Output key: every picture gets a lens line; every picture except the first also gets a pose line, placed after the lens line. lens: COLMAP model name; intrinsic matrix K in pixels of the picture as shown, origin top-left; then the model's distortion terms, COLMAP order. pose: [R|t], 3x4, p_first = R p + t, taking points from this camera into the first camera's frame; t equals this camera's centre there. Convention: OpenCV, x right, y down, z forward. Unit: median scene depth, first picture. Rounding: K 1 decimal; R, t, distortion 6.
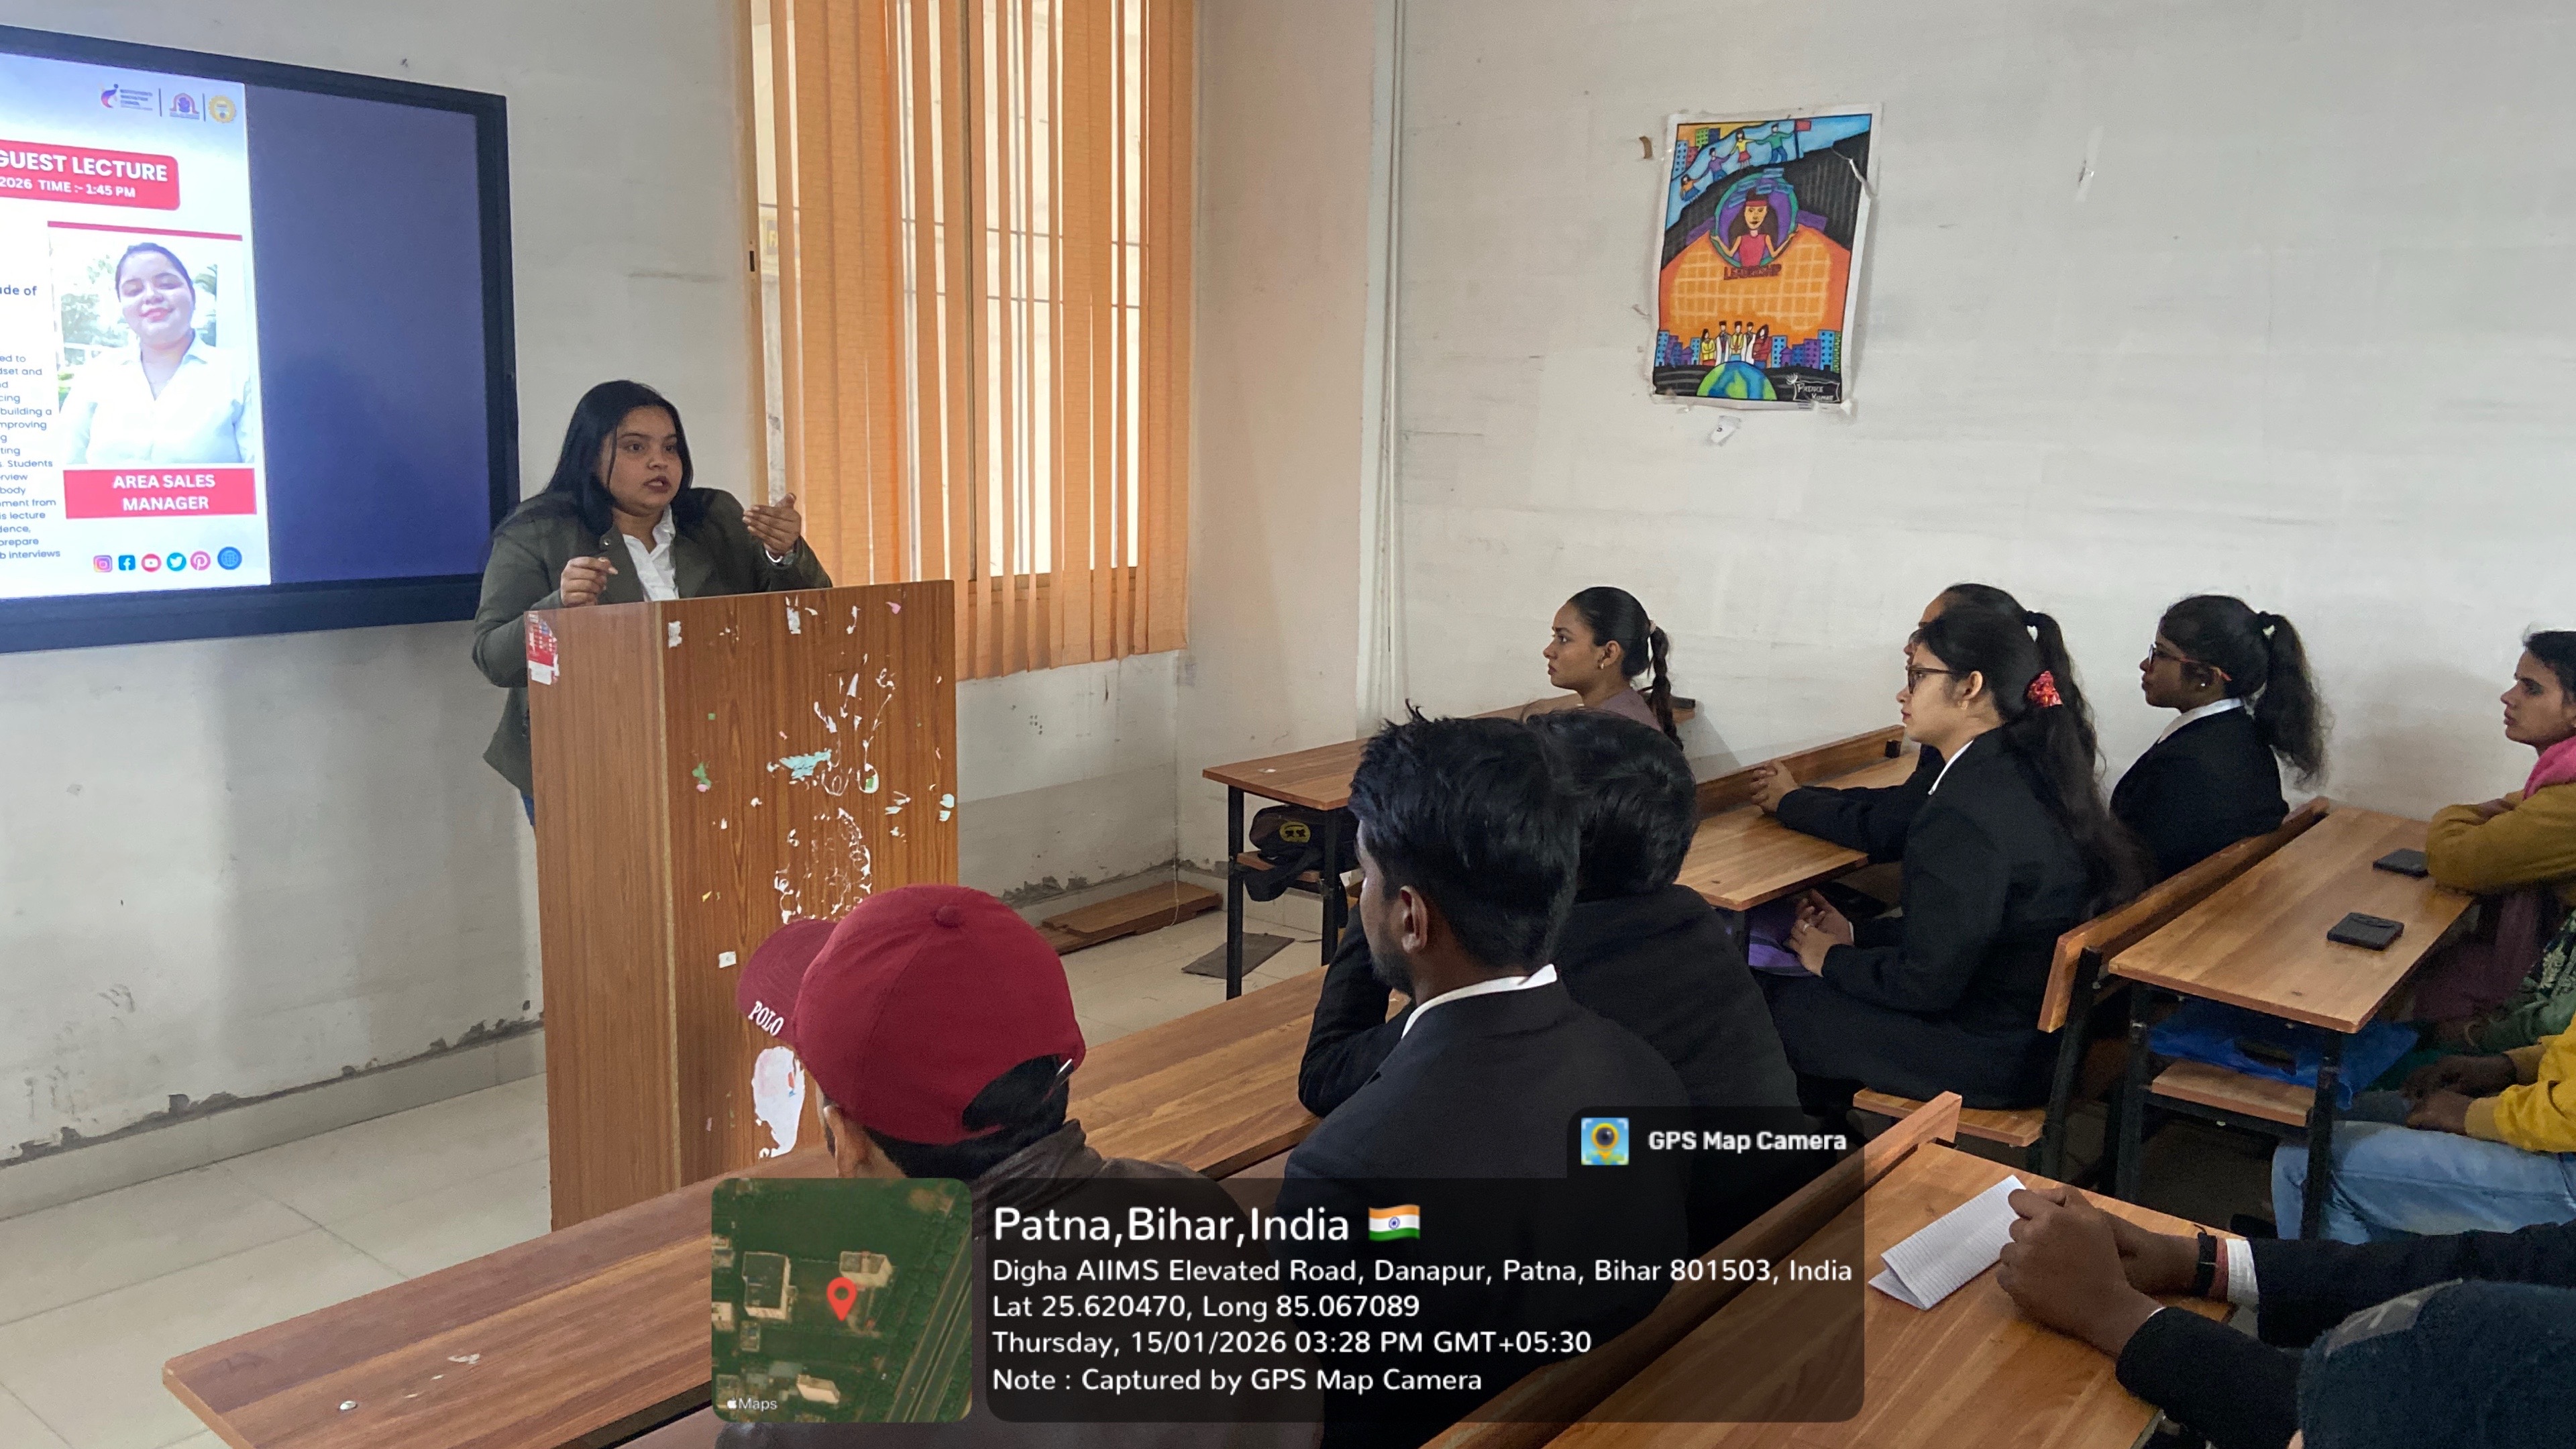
lens RADIAL K [[1954.6, 0, 1273.6], [0, 1954.6, 726.1], [0, 0, 1]] dist [0.128151, -0.163575]
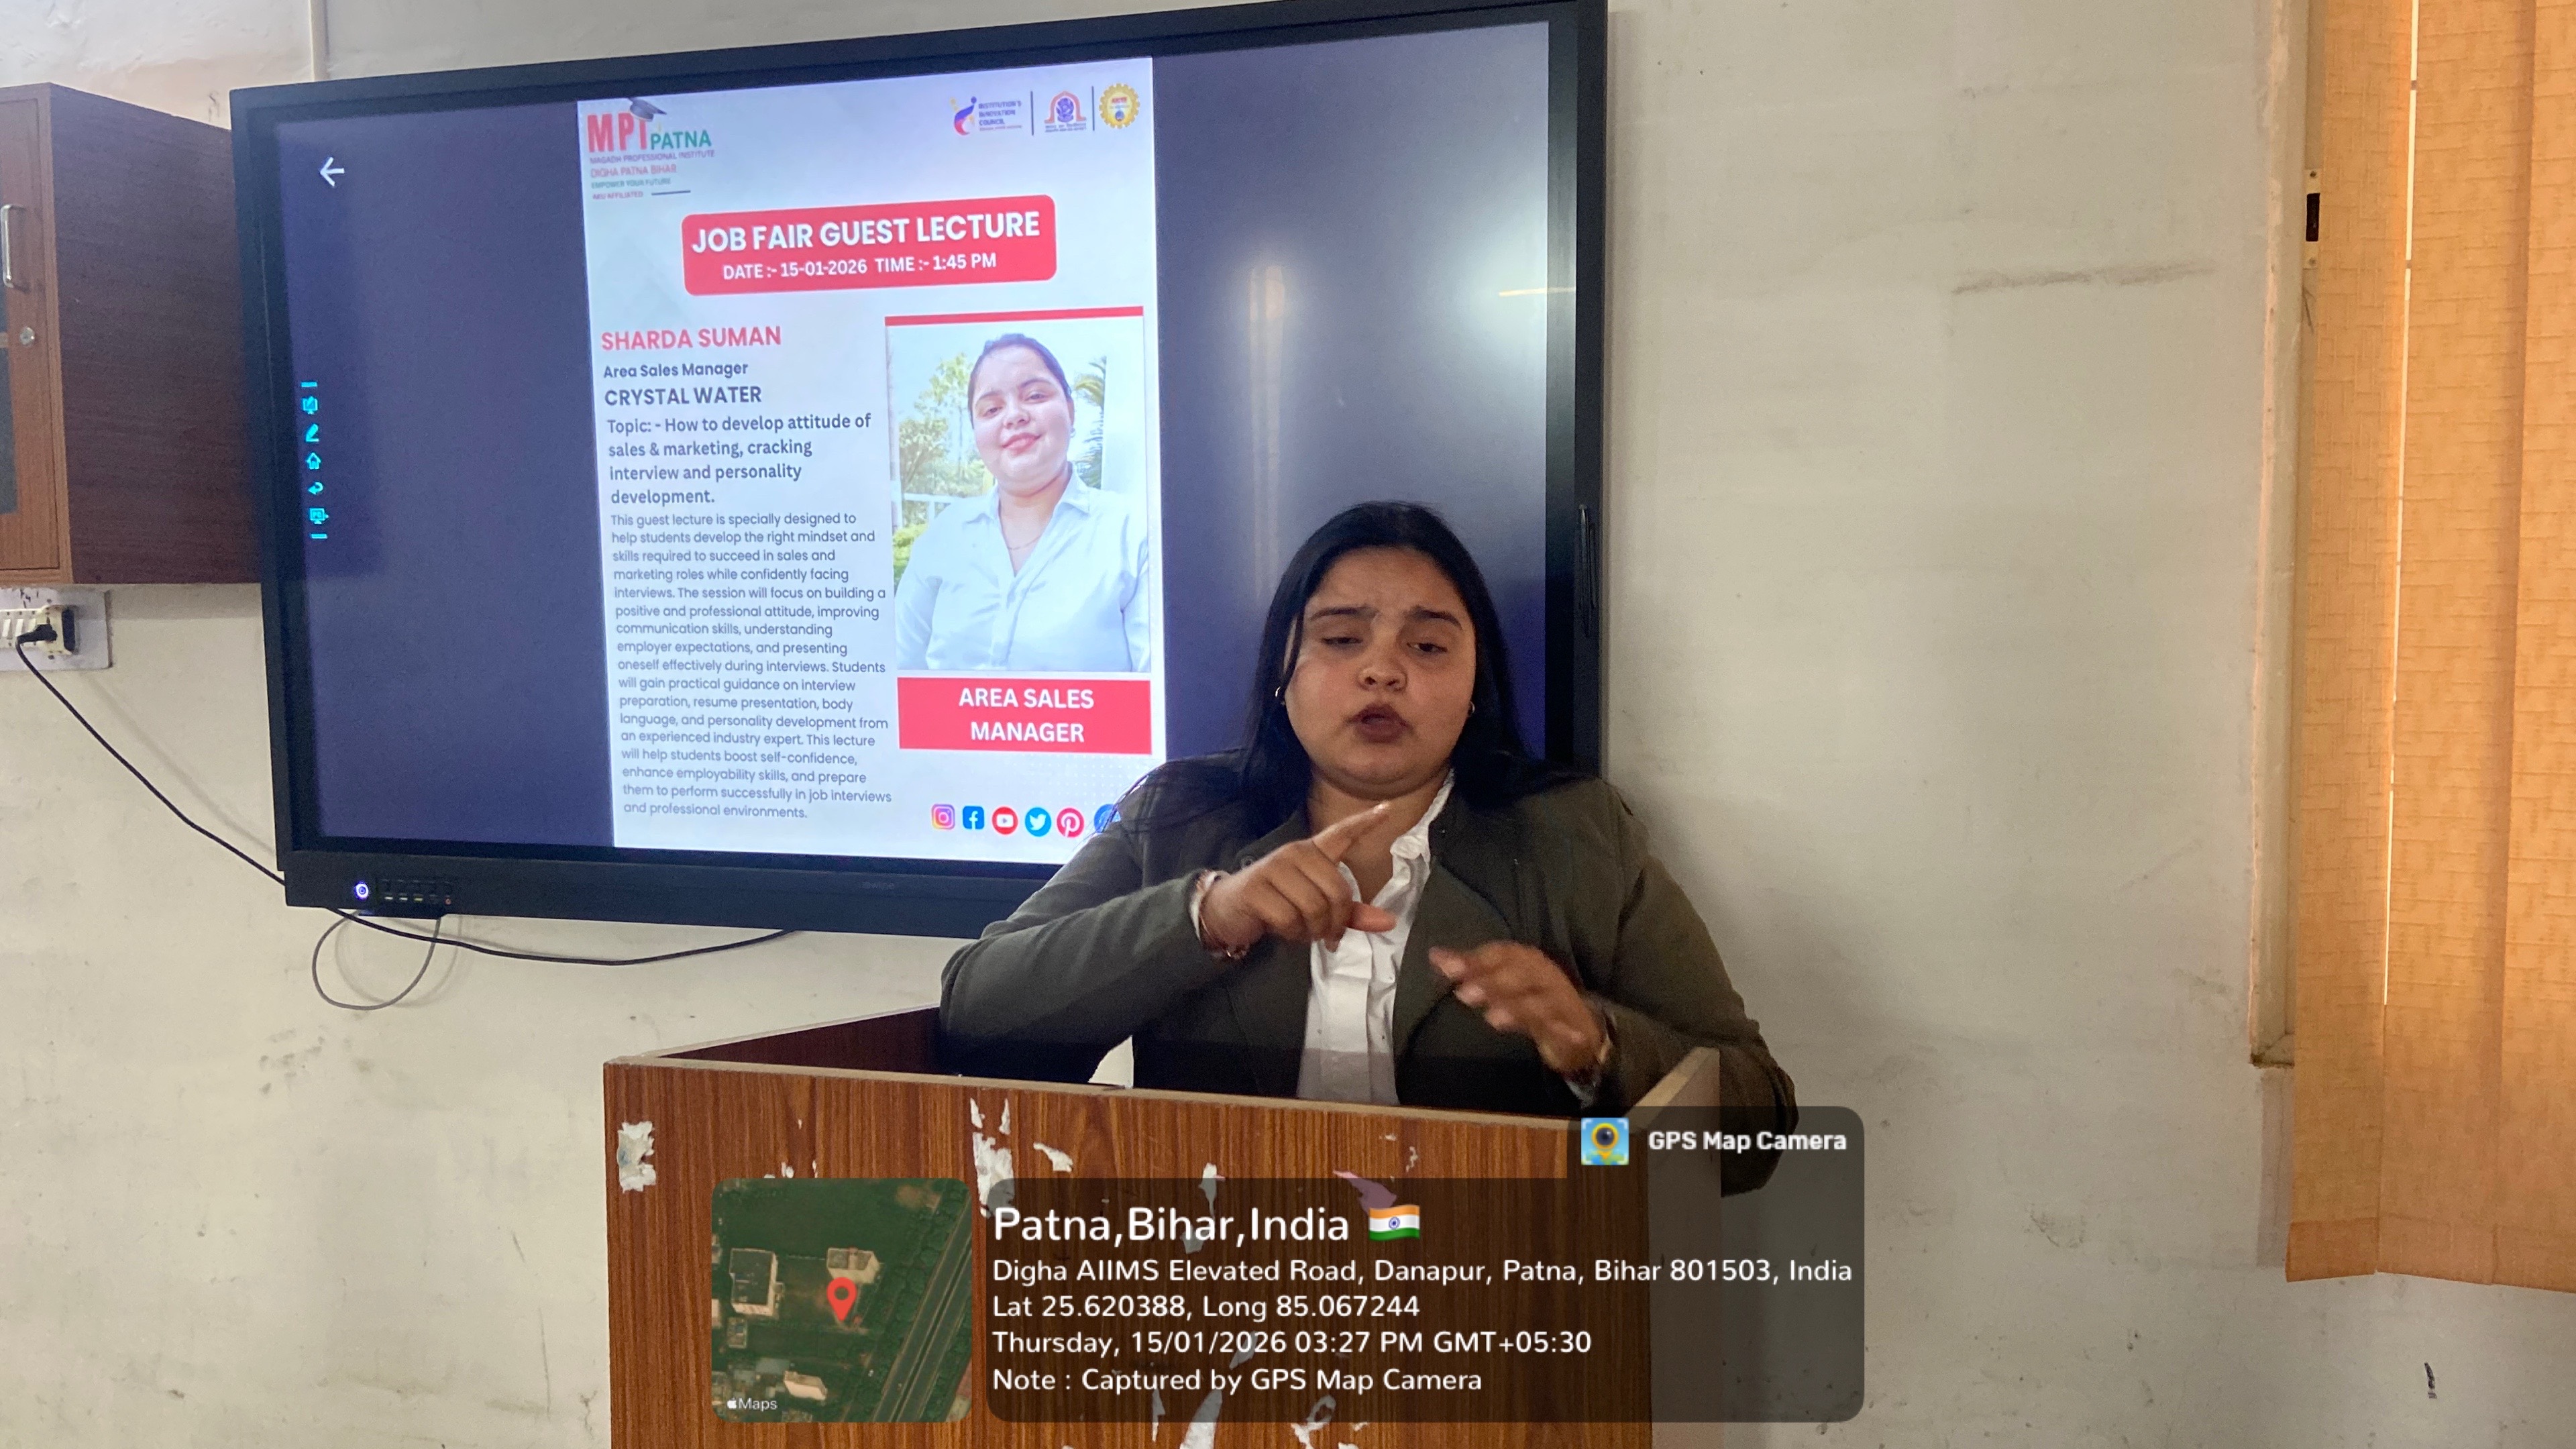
lens RADIAL K [[1955.2, 0, 1271.5], [0, 1955.2, 708.8], [0, 0, 1]] dist [0.128520, -0.161963]
pose [[0.388481, 0.037161, -0.920707, 0.055679], [-0.137120, 0.990393, -0.017883, -0.105425], [0.911197, 0.133194, 0.389844, 0.735275]]
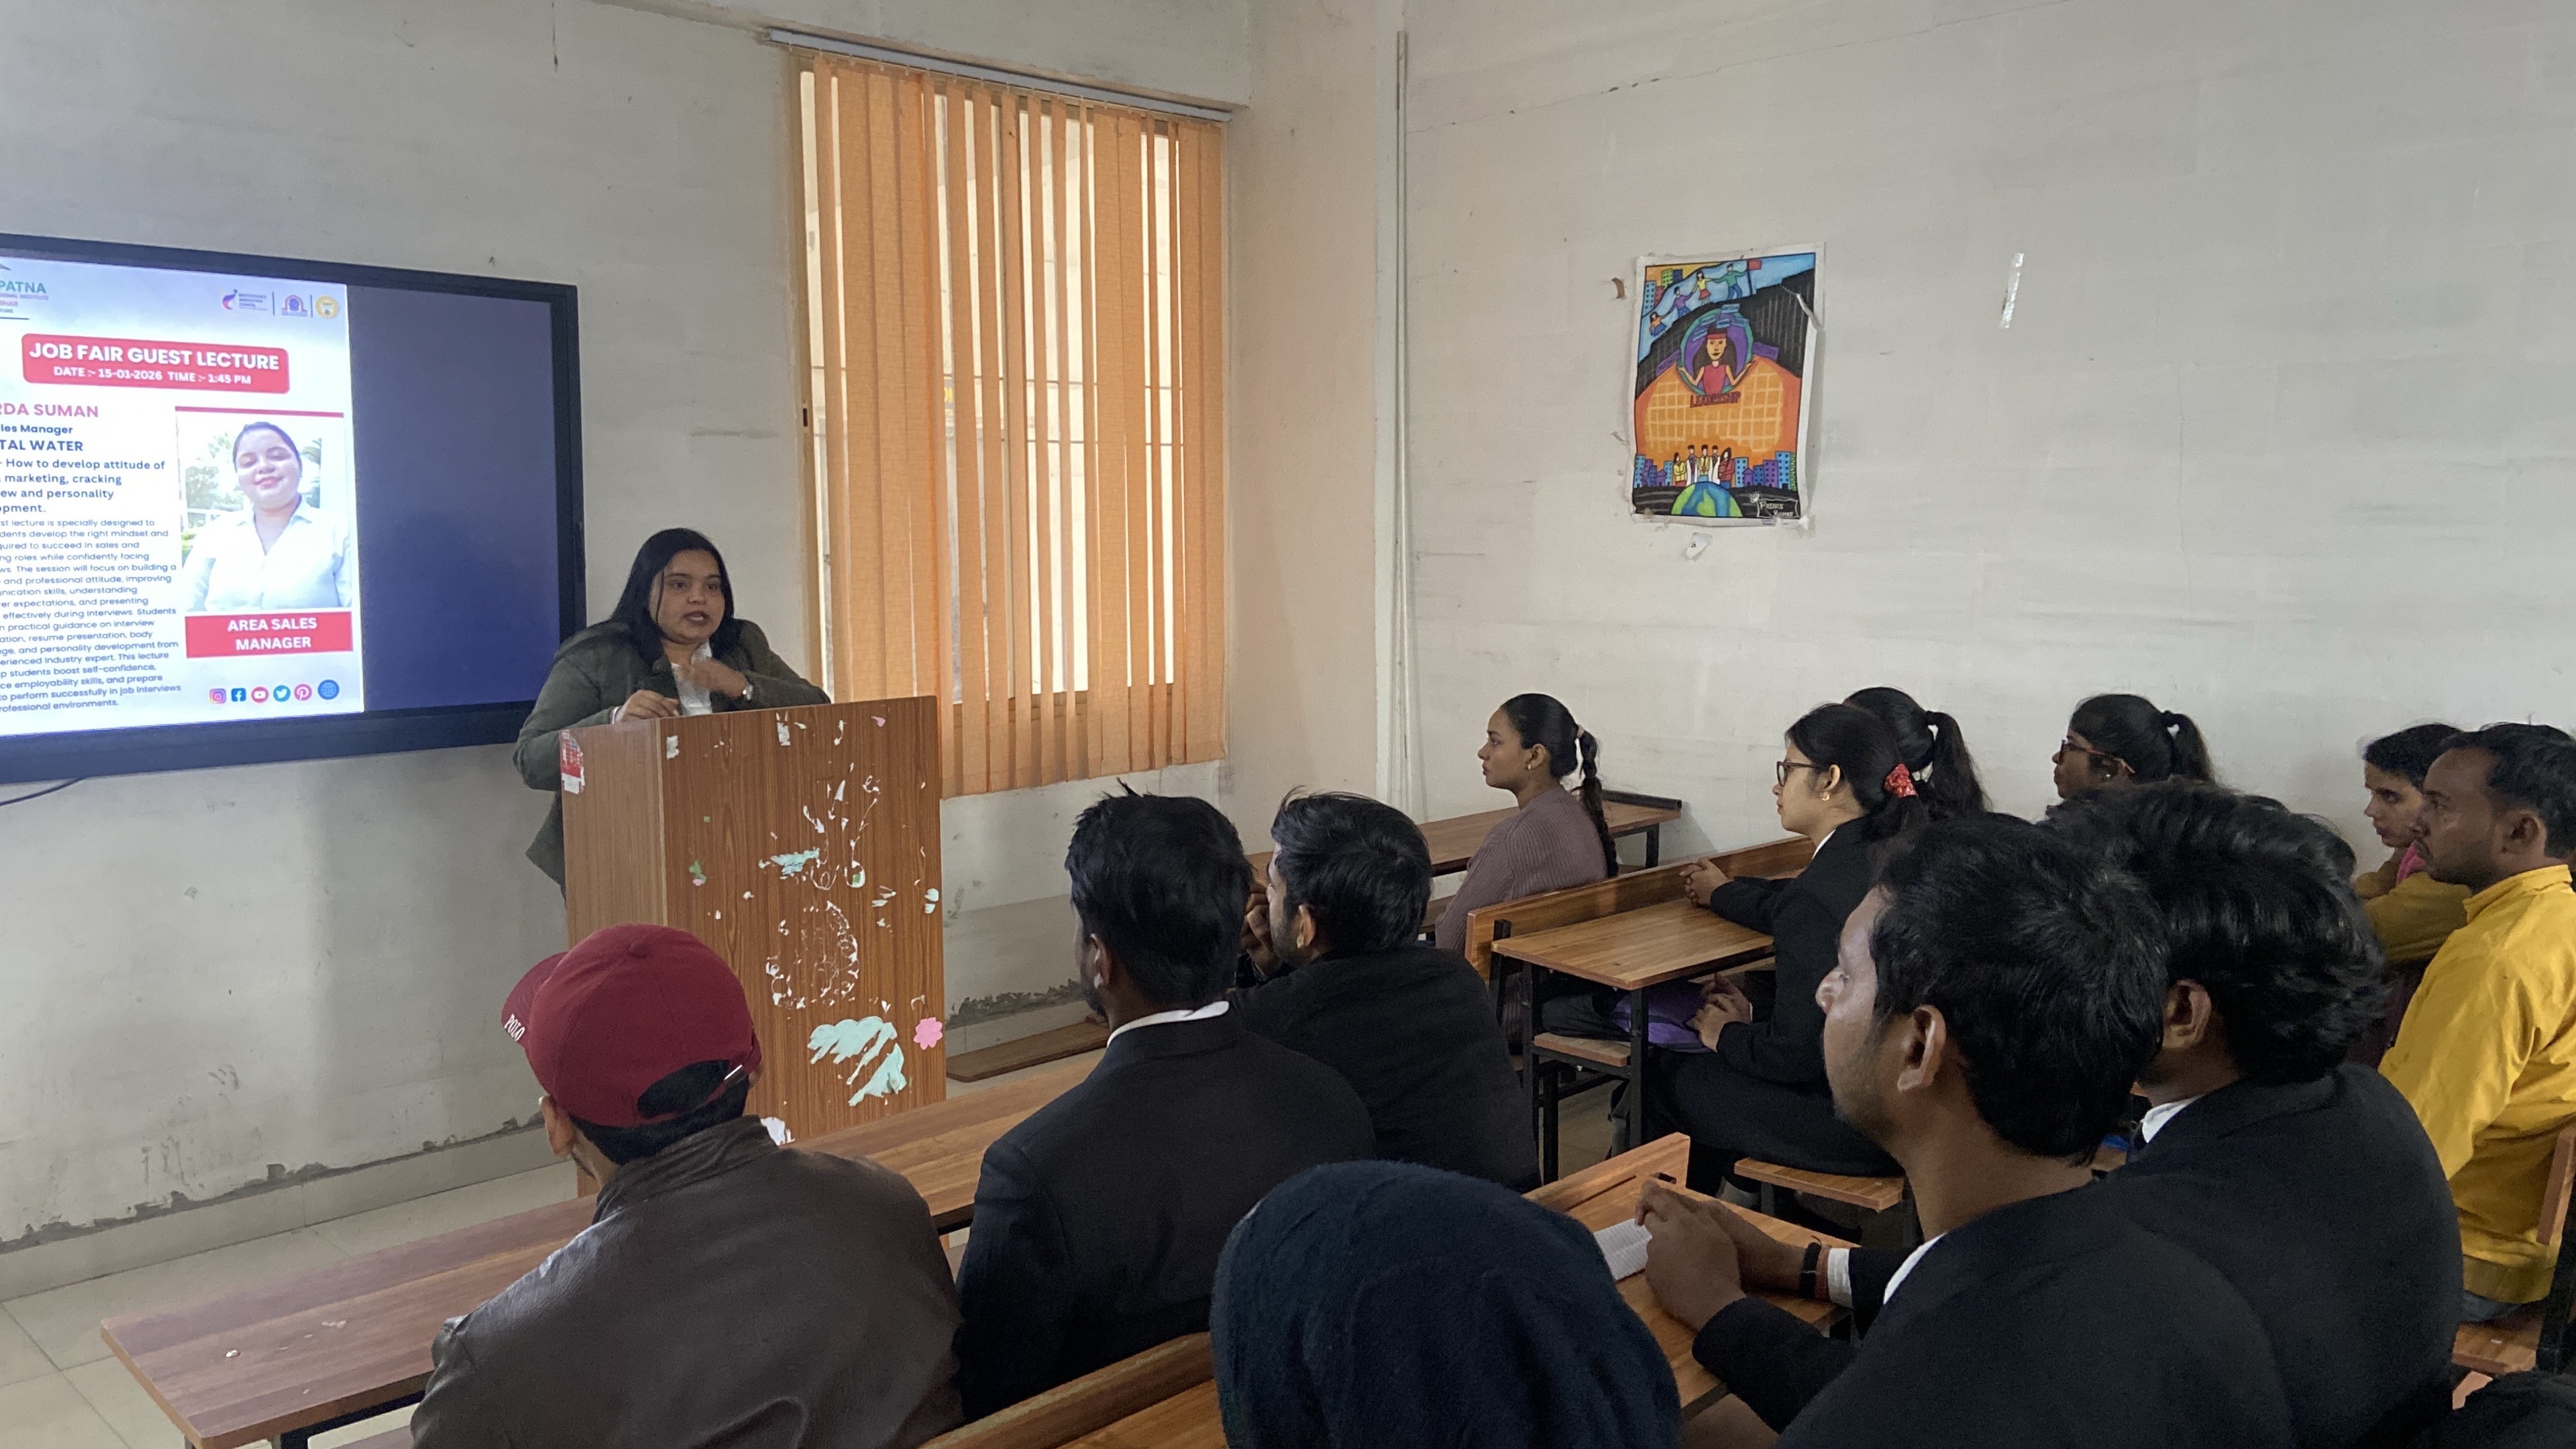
lens RADIAL K [[1955.2, 0, 1271.5], [0, 1955.2, 708.8], [0, 0, 1]] dist [0.128520, -0.161963]
pose [[0.995398, -0.015323, -0.094596, 0.115987], [0.008749, 0.997543, -0.069514, 0.010679], [0.095428, 0.068367, 0.993086, -0.080325]]
